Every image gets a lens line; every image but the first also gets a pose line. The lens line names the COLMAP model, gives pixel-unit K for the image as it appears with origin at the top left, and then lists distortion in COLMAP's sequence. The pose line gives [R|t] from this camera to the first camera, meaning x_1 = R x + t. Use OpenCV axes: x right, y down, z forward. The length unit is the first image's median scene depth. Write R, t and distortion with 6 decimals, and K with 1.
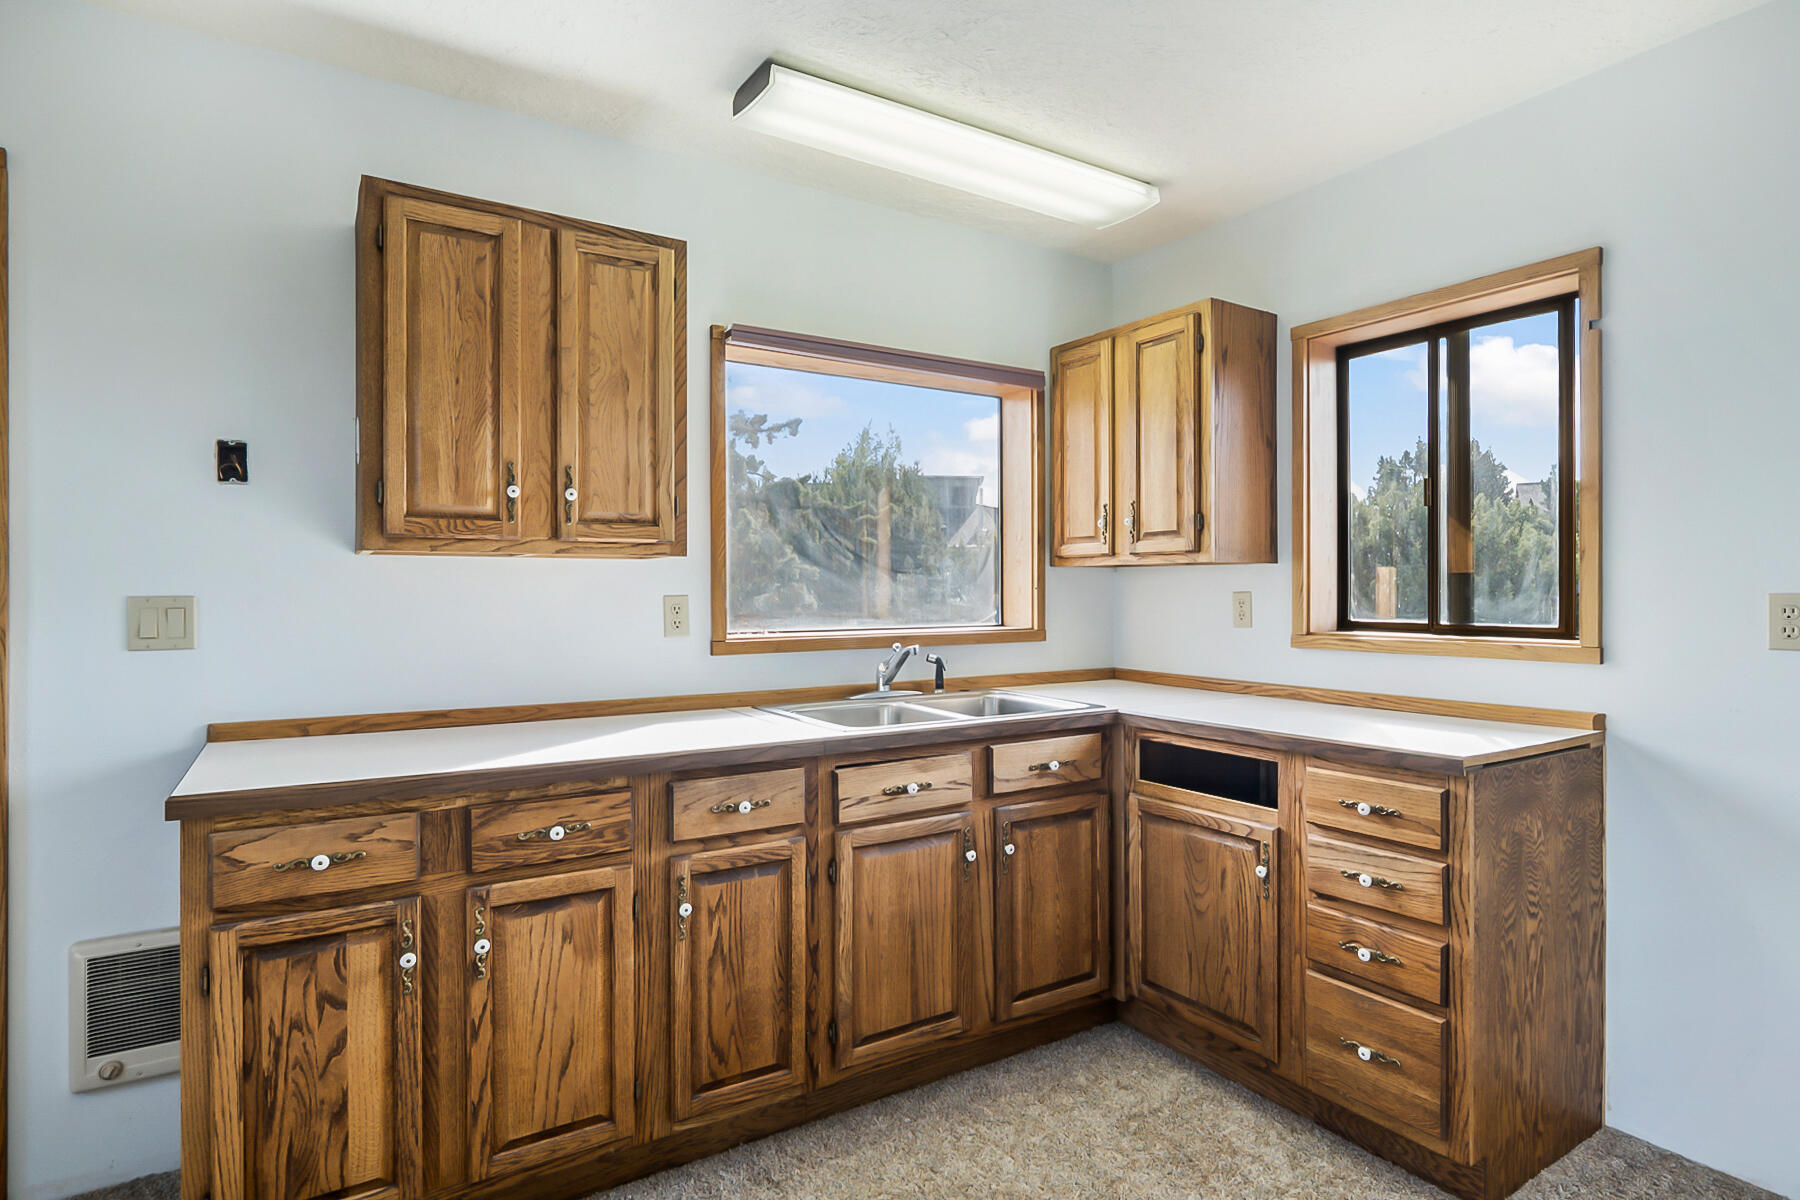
lens RADIAL K [[933.9, 0, 912.1], [0, 933.9, 596.5], [0, 0, 1]] dist [-0.019633, 0.004787]
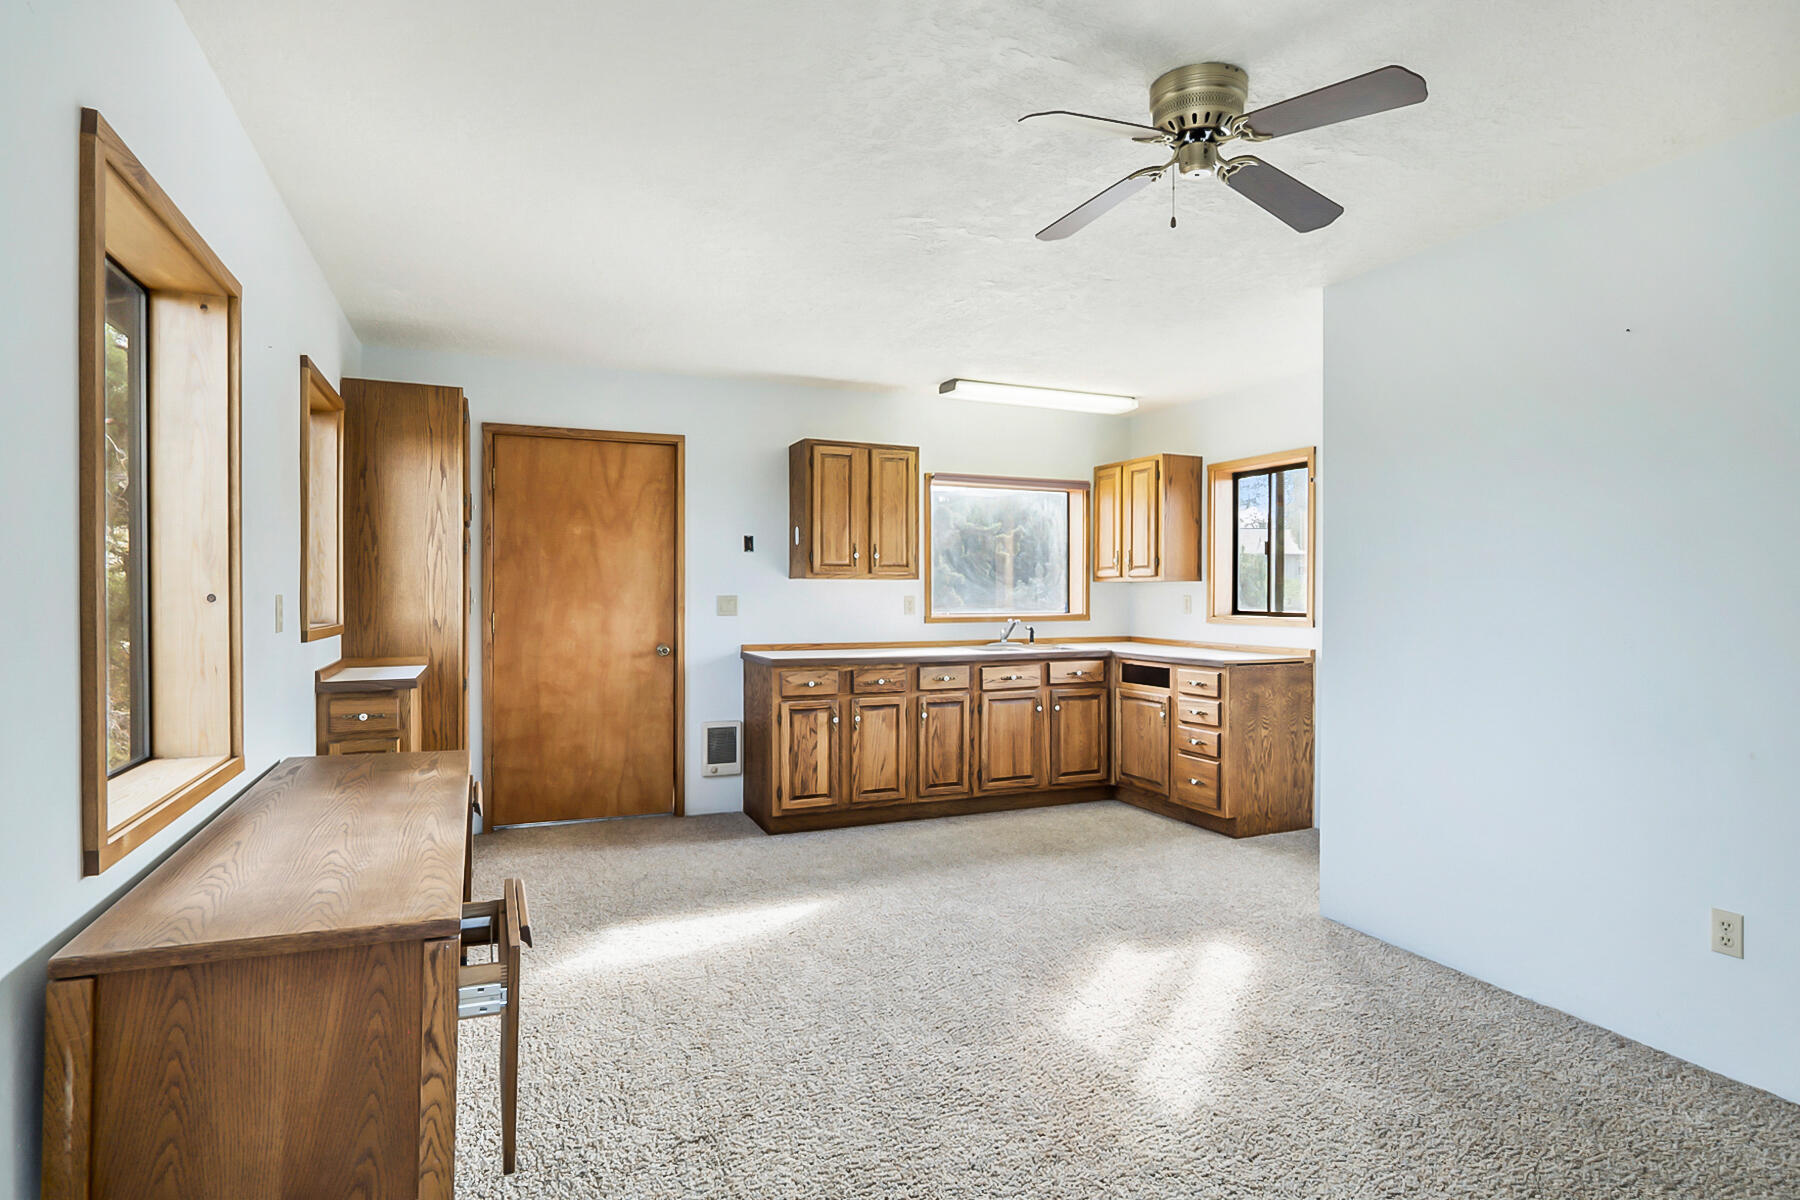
lens RADIAL K [[933.9, 0, 906.5], [0, 933.9, 598.7], [0, 0, 1]] dist [-0.019633, 0.004787]
pose [[0.987816, 0.004583, -0.155559, 0.102447], [-0.004285, 0.999988, 0.002252, 0.000420], [0.155567, -0.001558, 0.987824, -1.431441]]
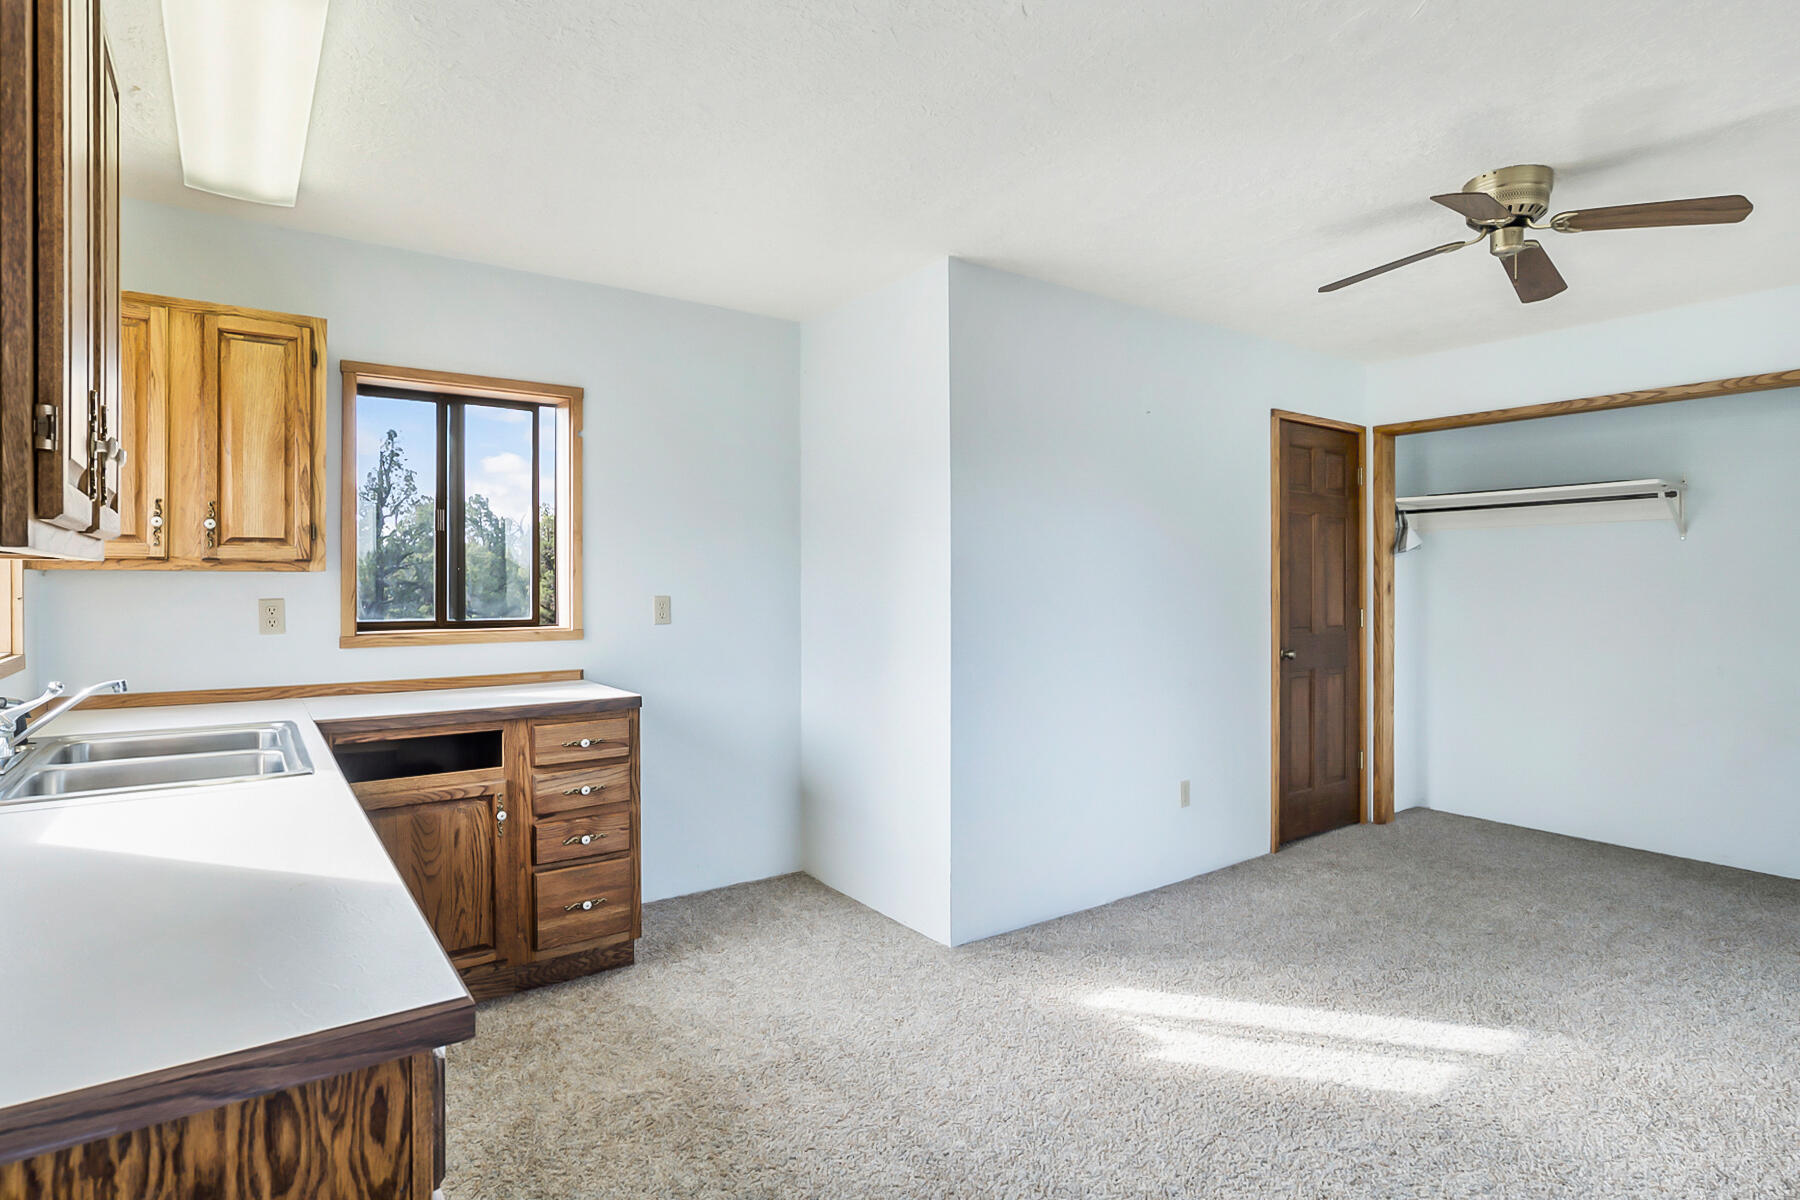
lens RADIAL K [[933.9, 0, 896.1], [0, 933.9, 576.9], [0, 0, 1]] dist [-0.019633, 0.004787]
pose [[-0.047610, 0.002471, 0.998863, -0.945449], [0.005031, 0.999985, -0.002234, -0.031800], [-0.998853, 0.004919, -0.047622, 0.511572]]
